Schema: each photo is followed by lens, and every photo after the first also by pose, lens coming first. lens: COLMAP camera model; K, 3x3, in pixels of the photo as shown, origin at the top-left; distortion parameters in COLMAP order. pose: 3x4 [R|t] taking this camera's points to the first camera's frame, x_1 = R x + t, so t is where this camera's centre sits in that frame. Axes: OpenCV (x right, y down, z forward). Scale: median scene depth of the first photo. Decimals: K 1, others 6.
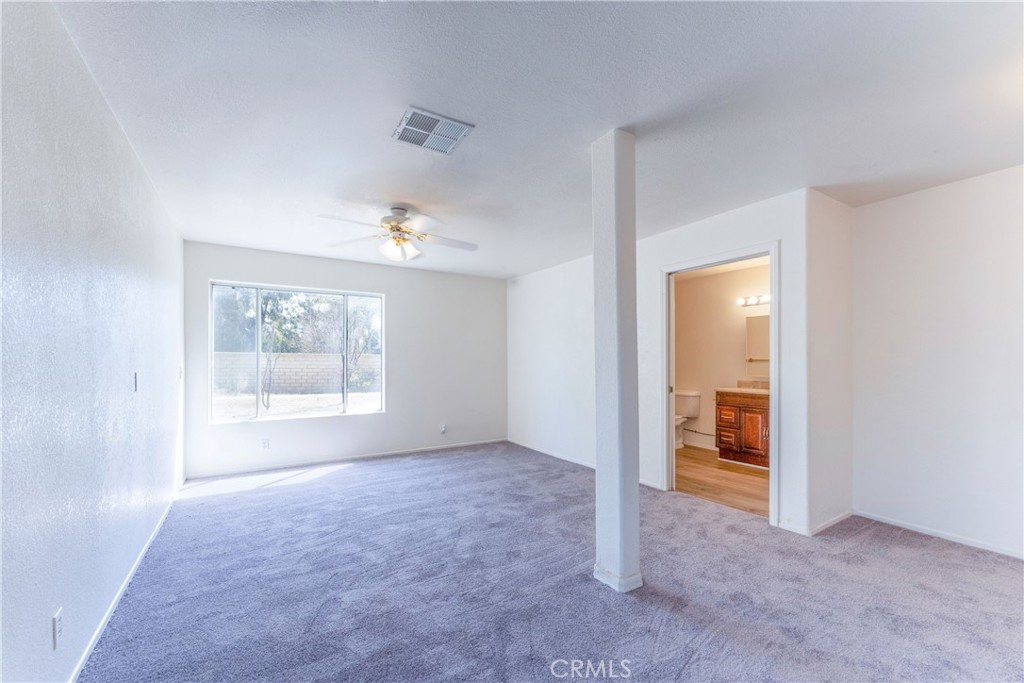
lens RADIAL K [[422.5, 0, 510.0], [0, 422.5, 357.9], [0, 0, 1]] dist [-0.000300, 0.000009]
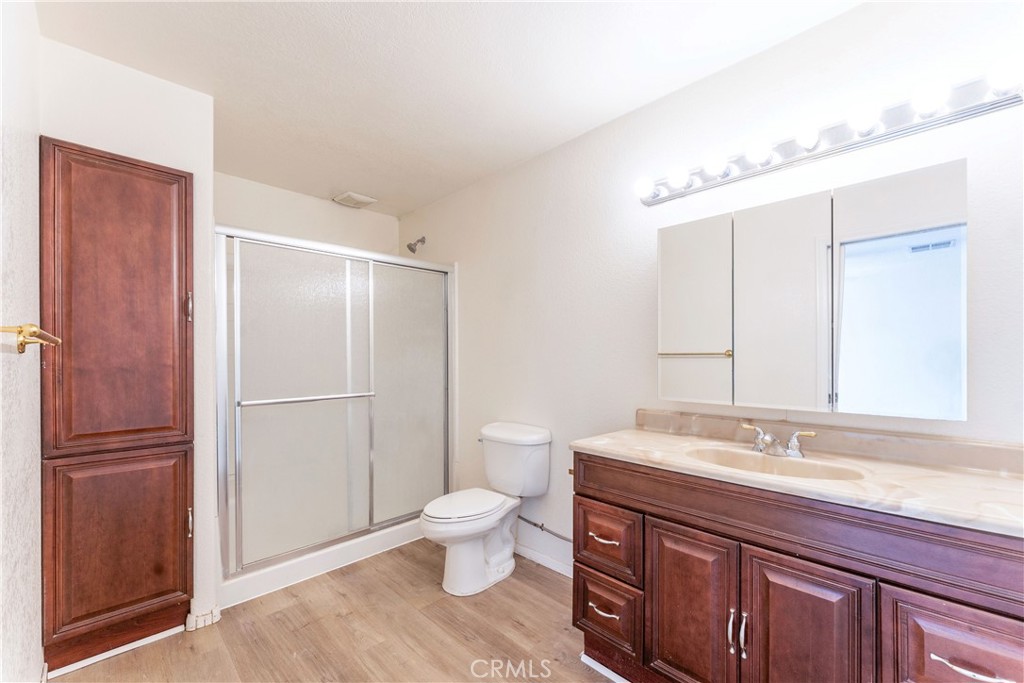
lens RADIAL K [[422.5, 0, 510.0], [0, 422.5, 357.9], [0, 0, 1]] dist [-0.000300, 0.000009]
pose [[0.976484, -0.004640, 0.215538, 0.366899], [0.003083, 0.999967, 0.007560, 0.005302], [-0.215566, -0.006717, 0.976466, 0.689955]]
